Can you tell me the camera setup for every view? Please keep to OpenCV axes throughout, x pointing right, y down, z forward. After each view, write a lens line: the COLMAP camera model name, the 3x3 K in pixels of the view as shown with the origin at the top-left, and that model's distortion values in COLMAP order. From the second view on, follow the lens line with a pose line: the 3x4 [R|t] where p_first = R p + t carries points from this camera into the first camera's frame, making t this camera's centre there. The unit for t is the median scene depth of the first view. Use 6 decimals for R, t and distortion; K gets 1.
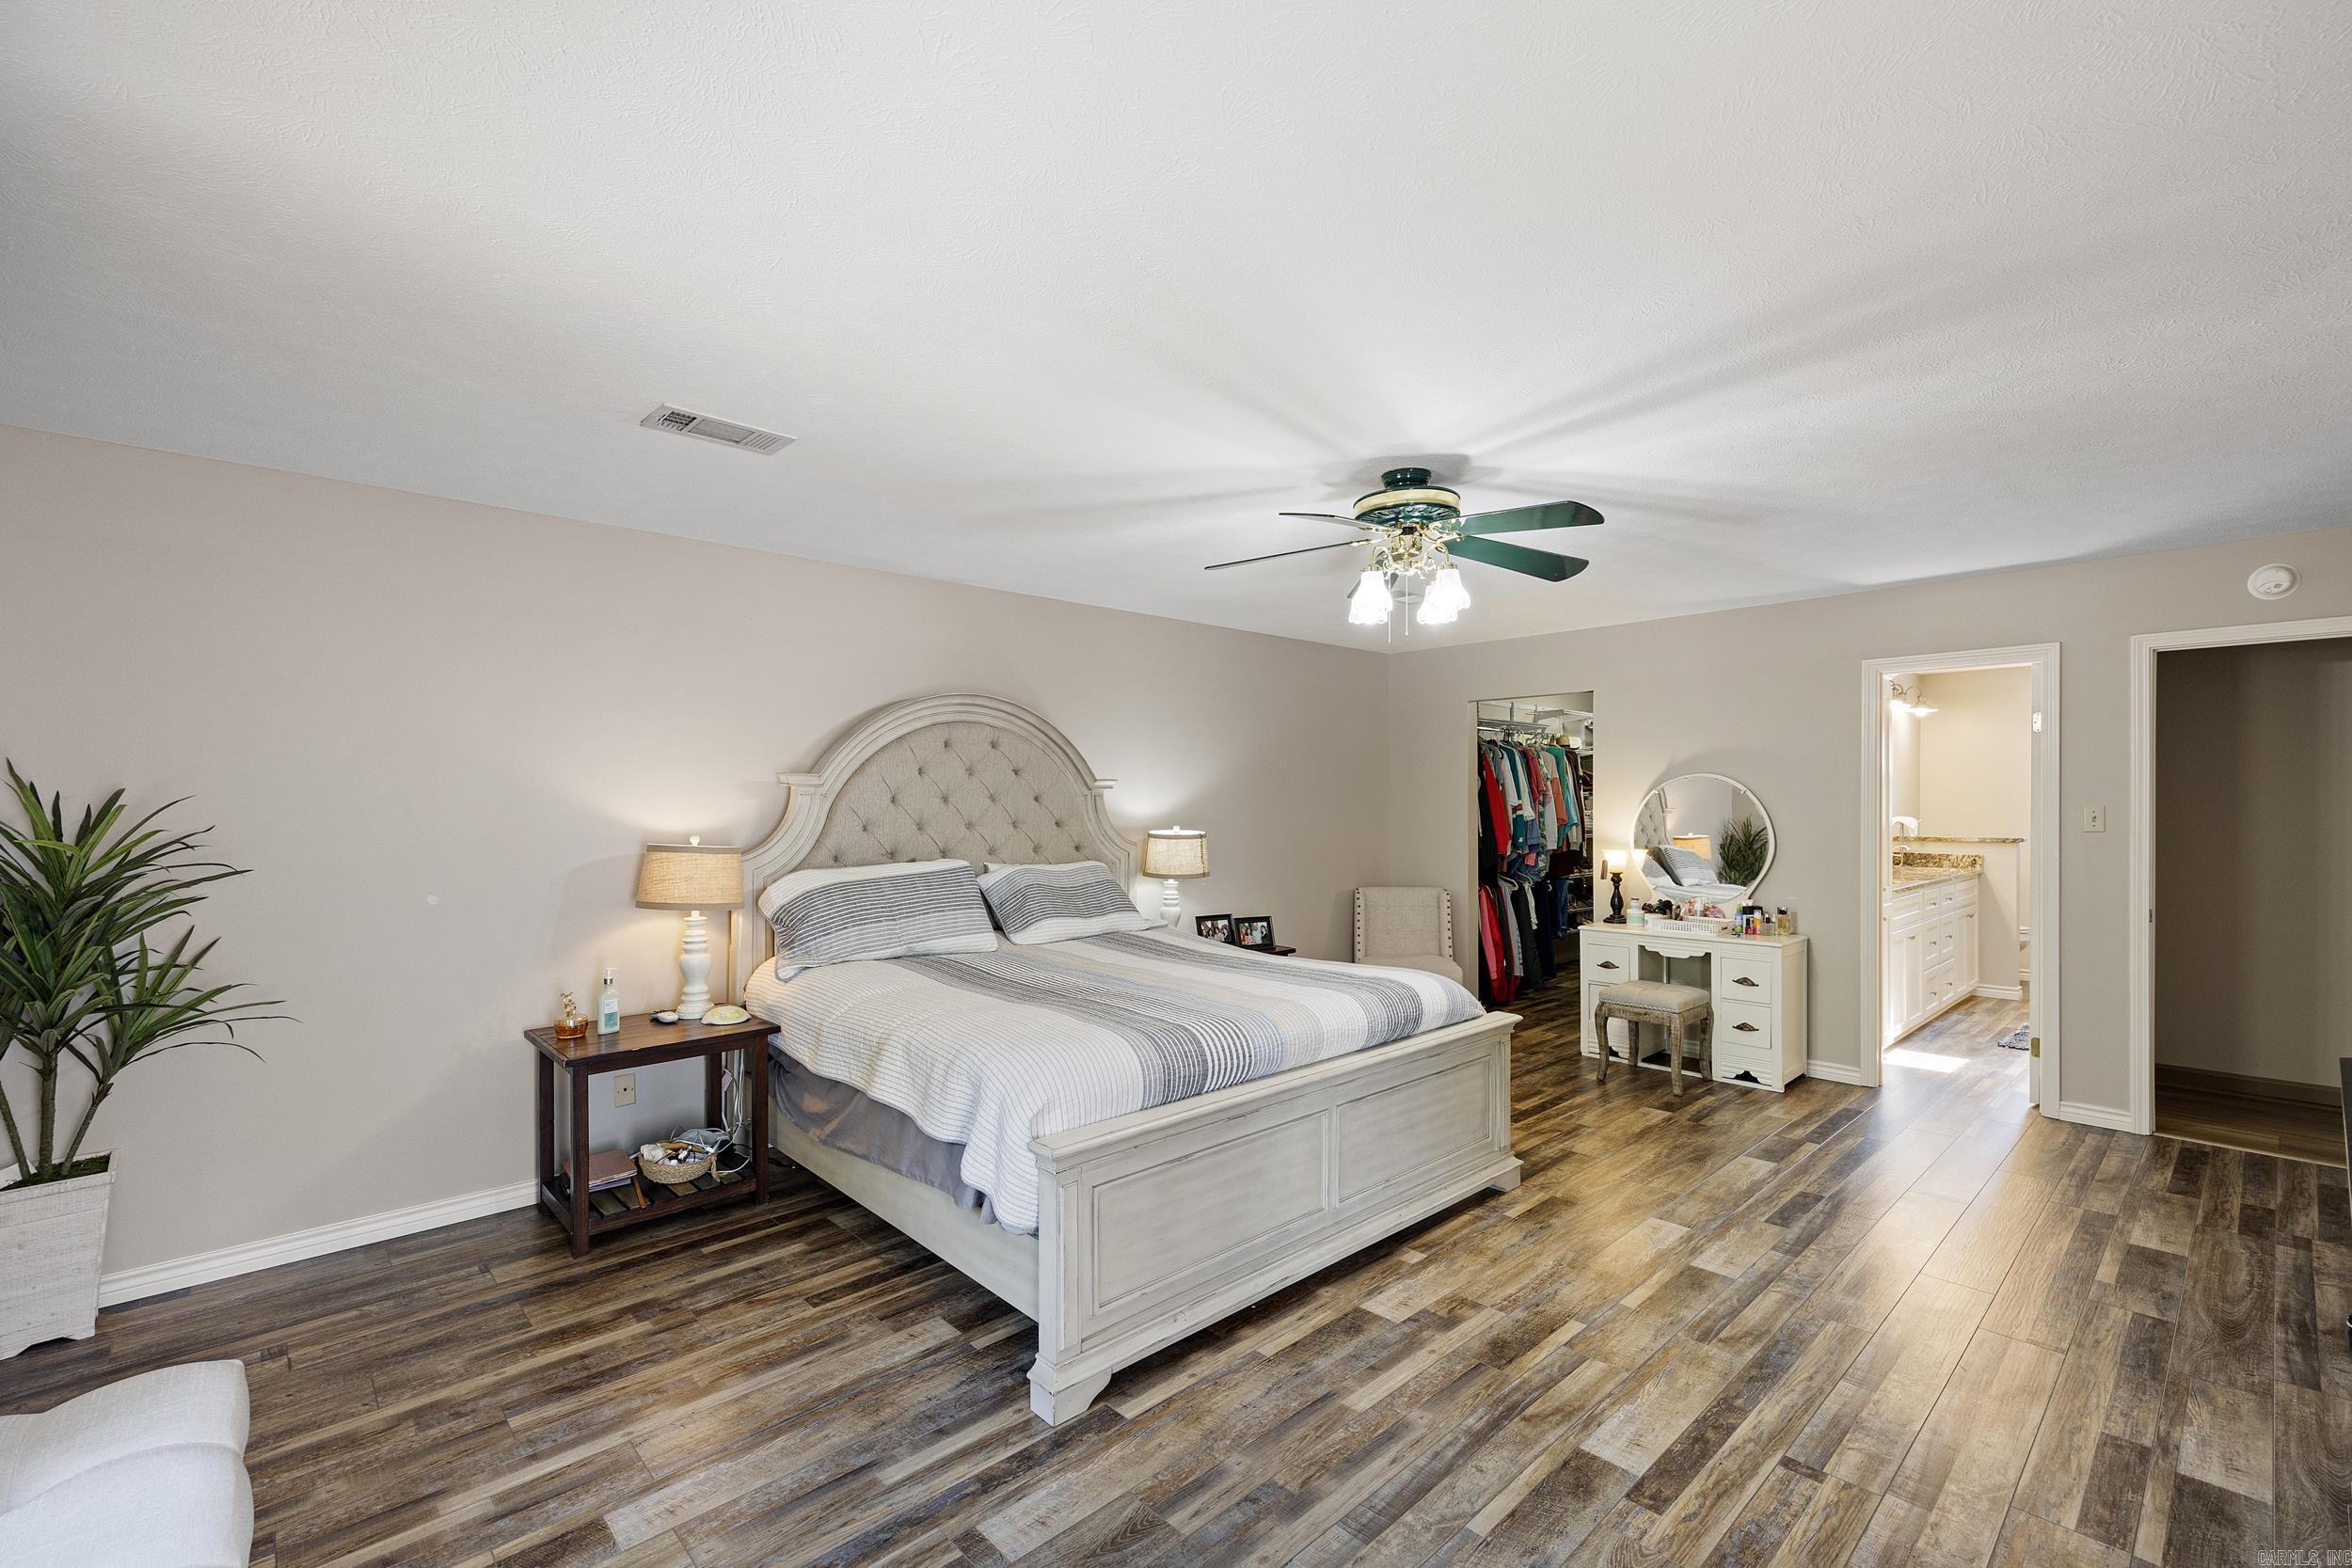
lens RADIAL K [[1004.0, 0, 1191.6], [0, 1004.0, 799.1], [0, 0, 1]] dist [0.000941, -0.000090]
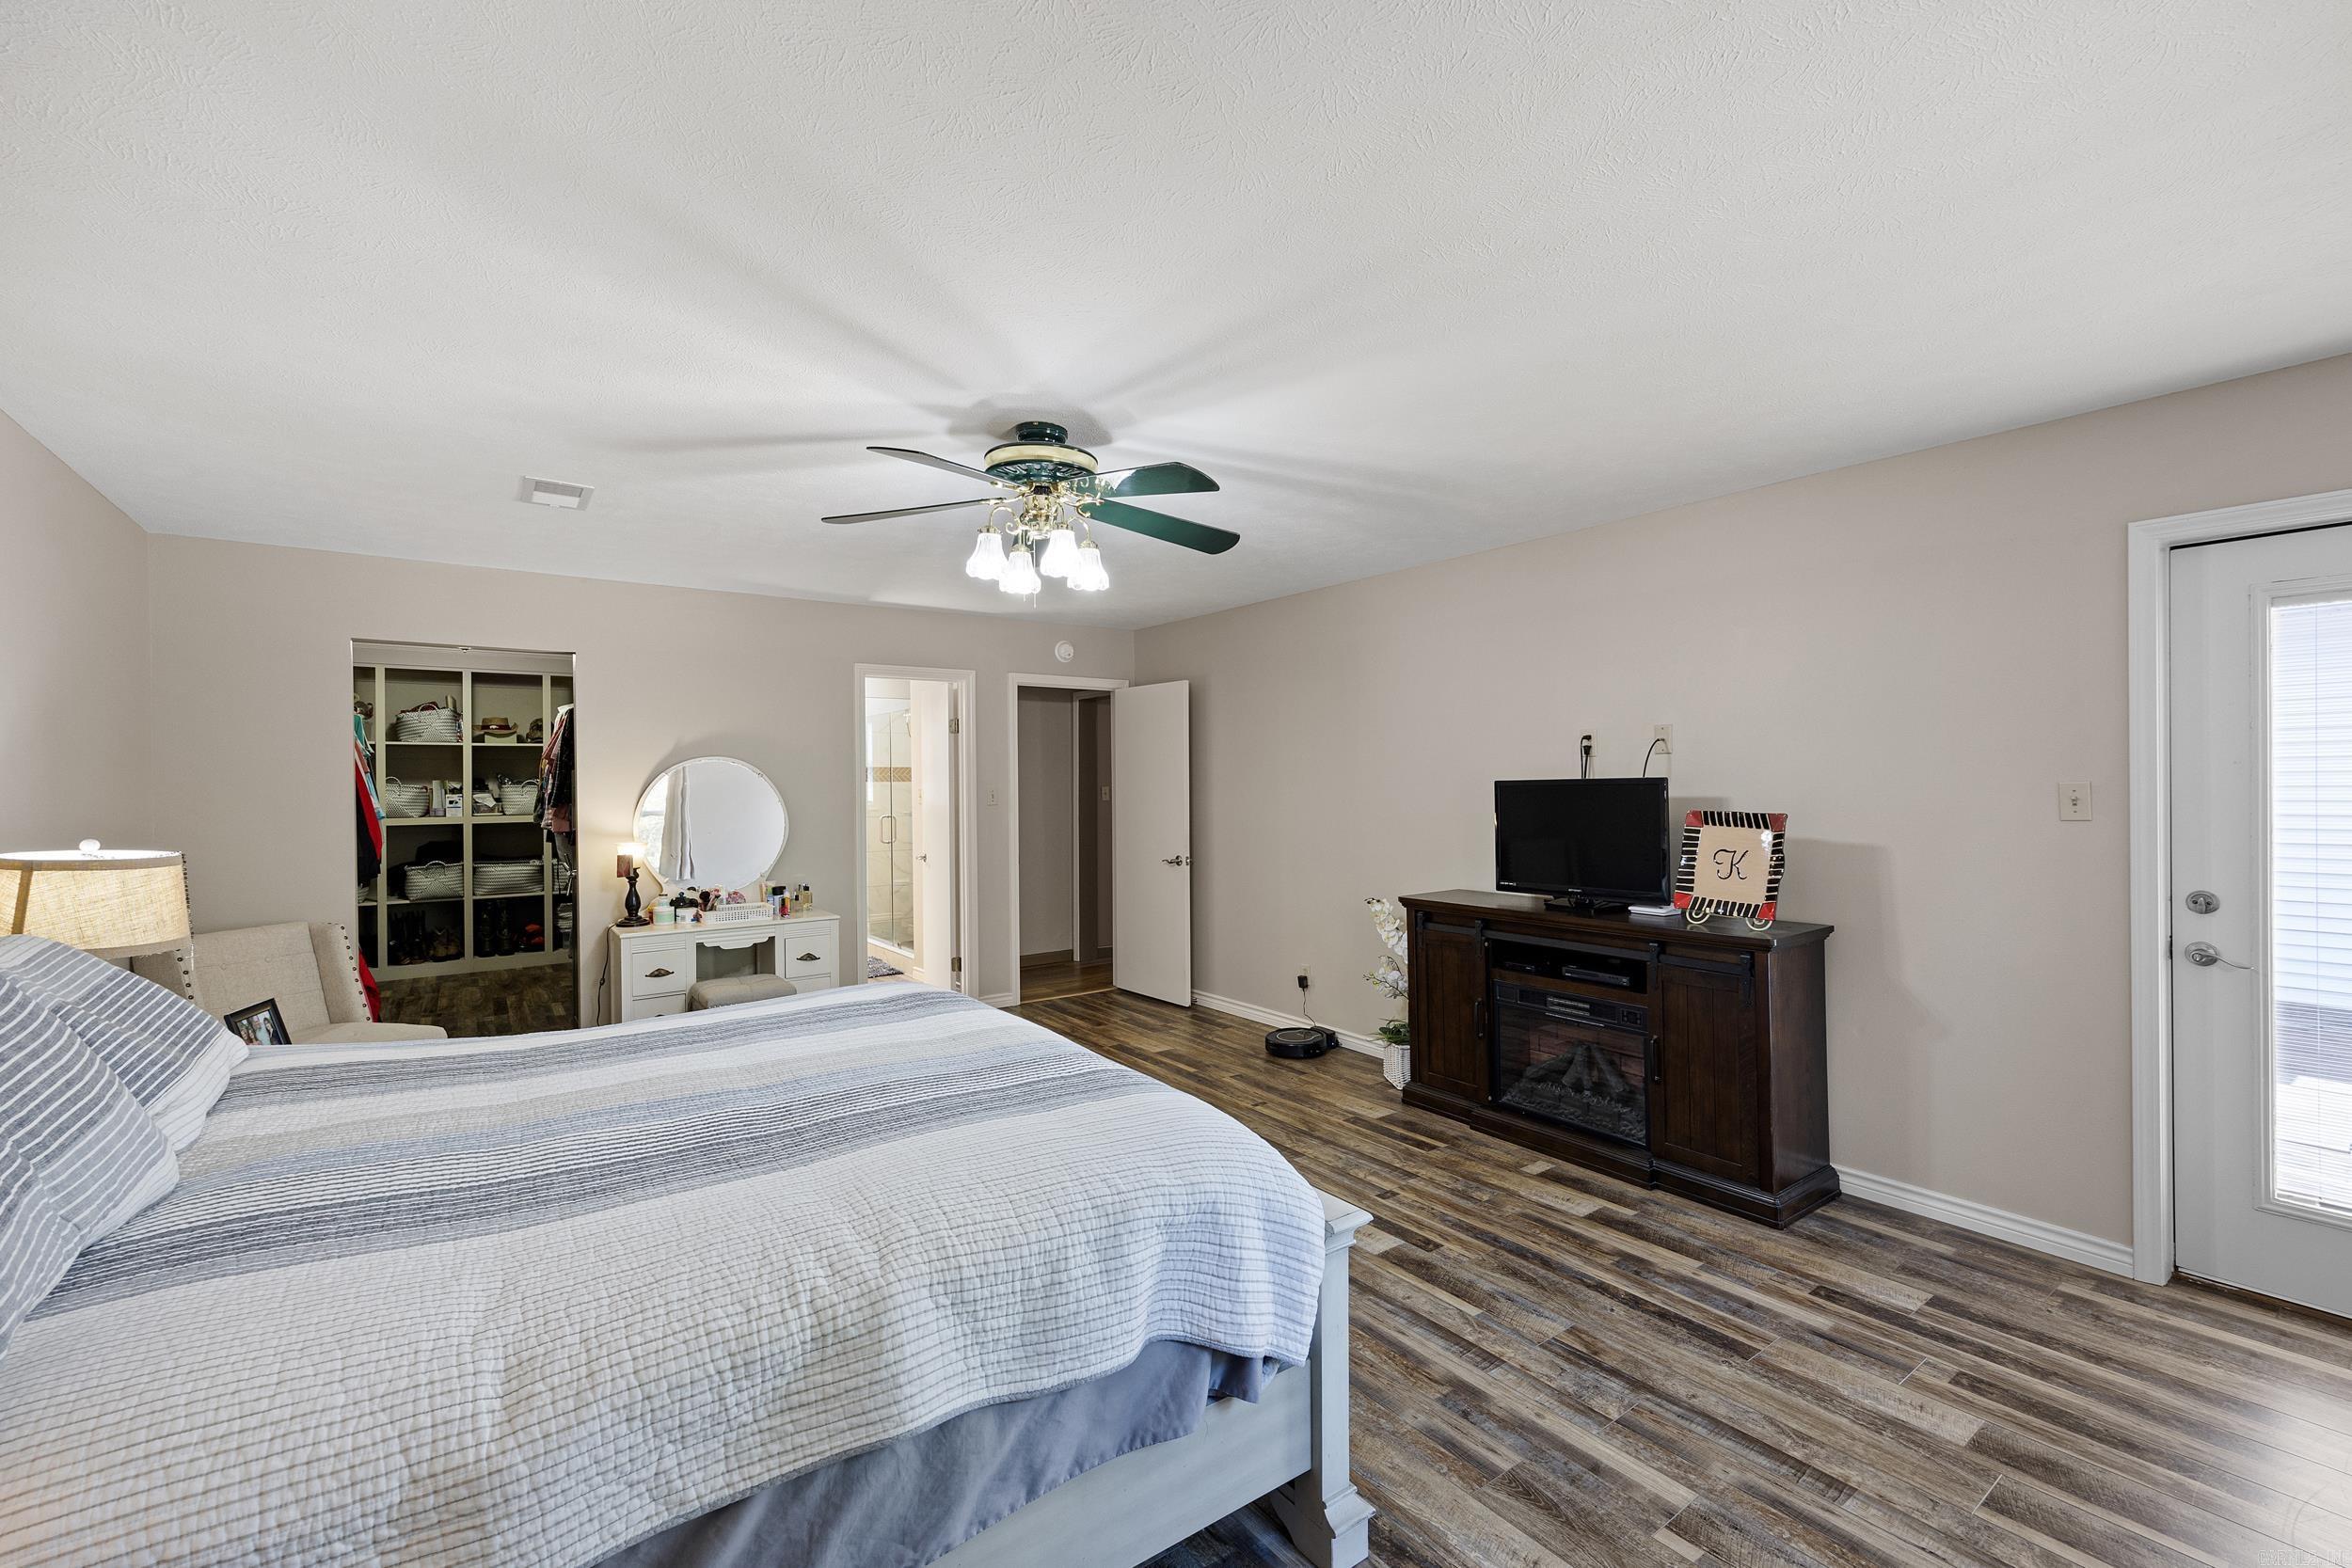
lens RADIAL K [[1004.0, 0, 1191.3], [0, 1004.0, 773.4], [0, 0, 1]] dist [0.000941, -0.000090]
pose [[0.113315, 0.010290, 0.993506, -0.700668], [0.005084, 0.999927, -0.010936, 0.006195], [-0.993546, 0.006290, 0.113255, 0.766424]]
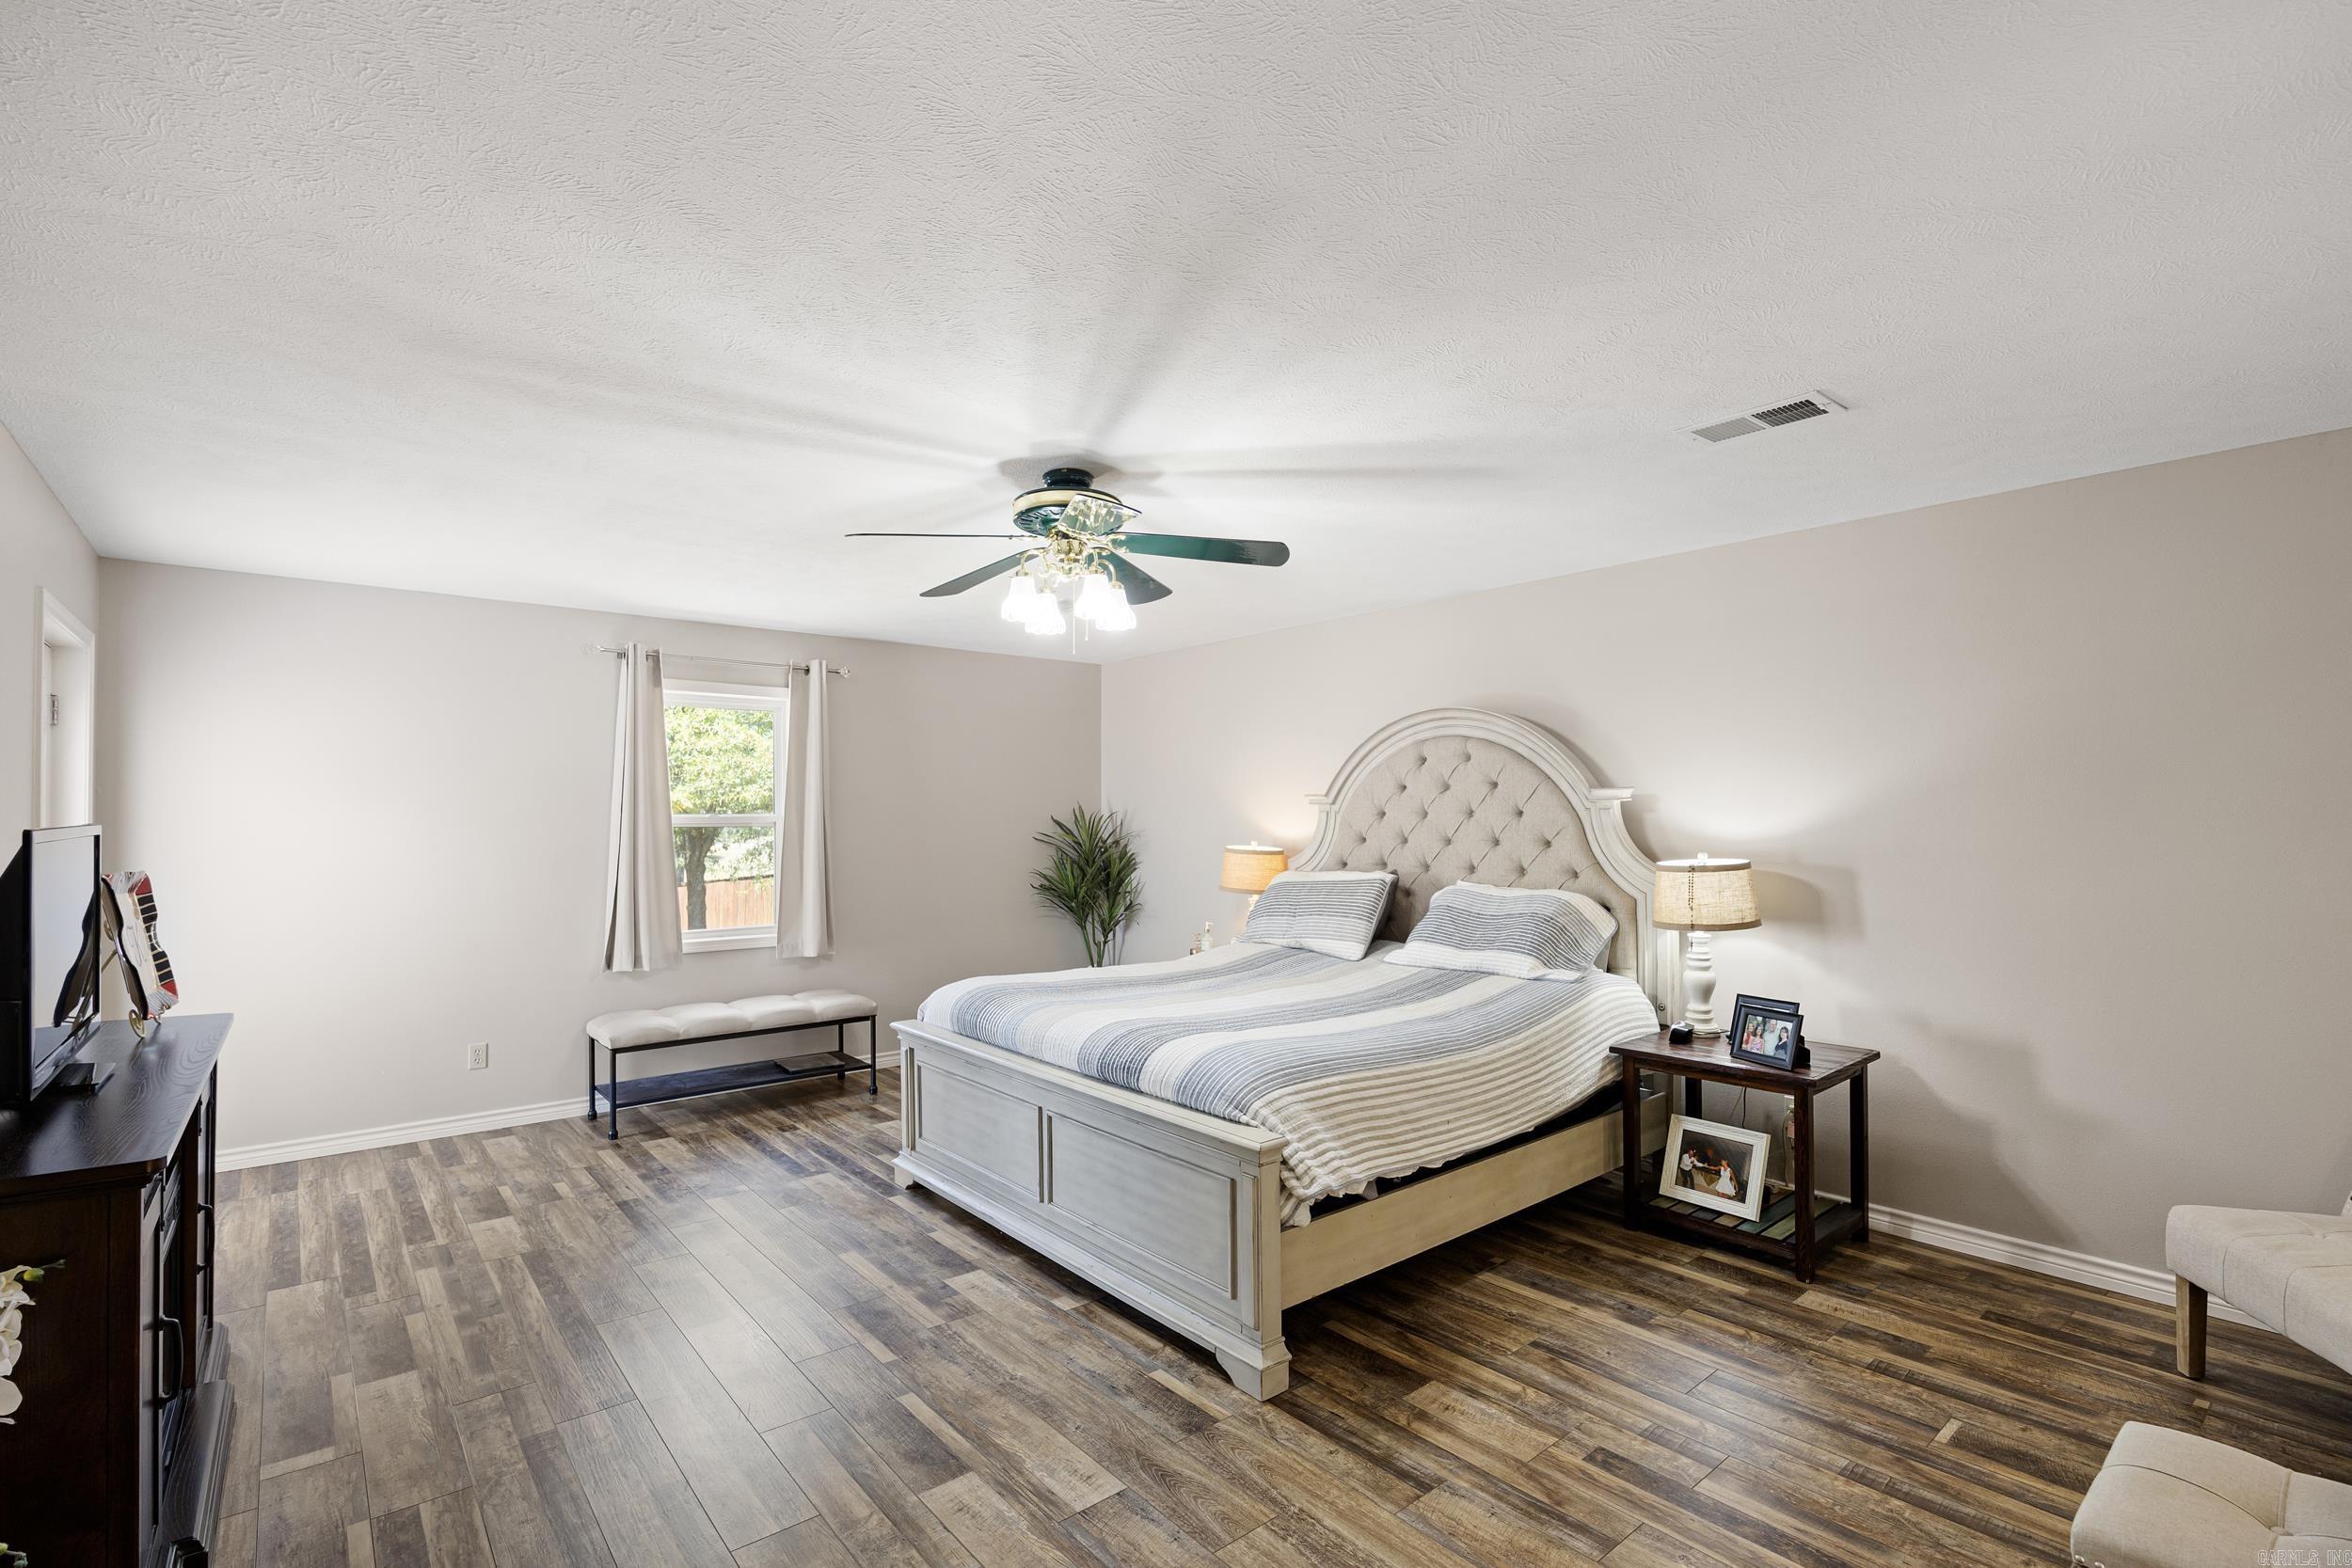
lens RADIAL K [[1069.2, 0, 1176.3], [0, 1069.2, 800.5], [0, 0, 1]] dist [-0.013900, -0.000518]
pose [[-0.058849, -0.013129, -0.998181, 1.223772], [0.007399, 0.999880, -0.013588, -0.001682], [0.998239, -0.008185, -0.058745, 1.170846]]
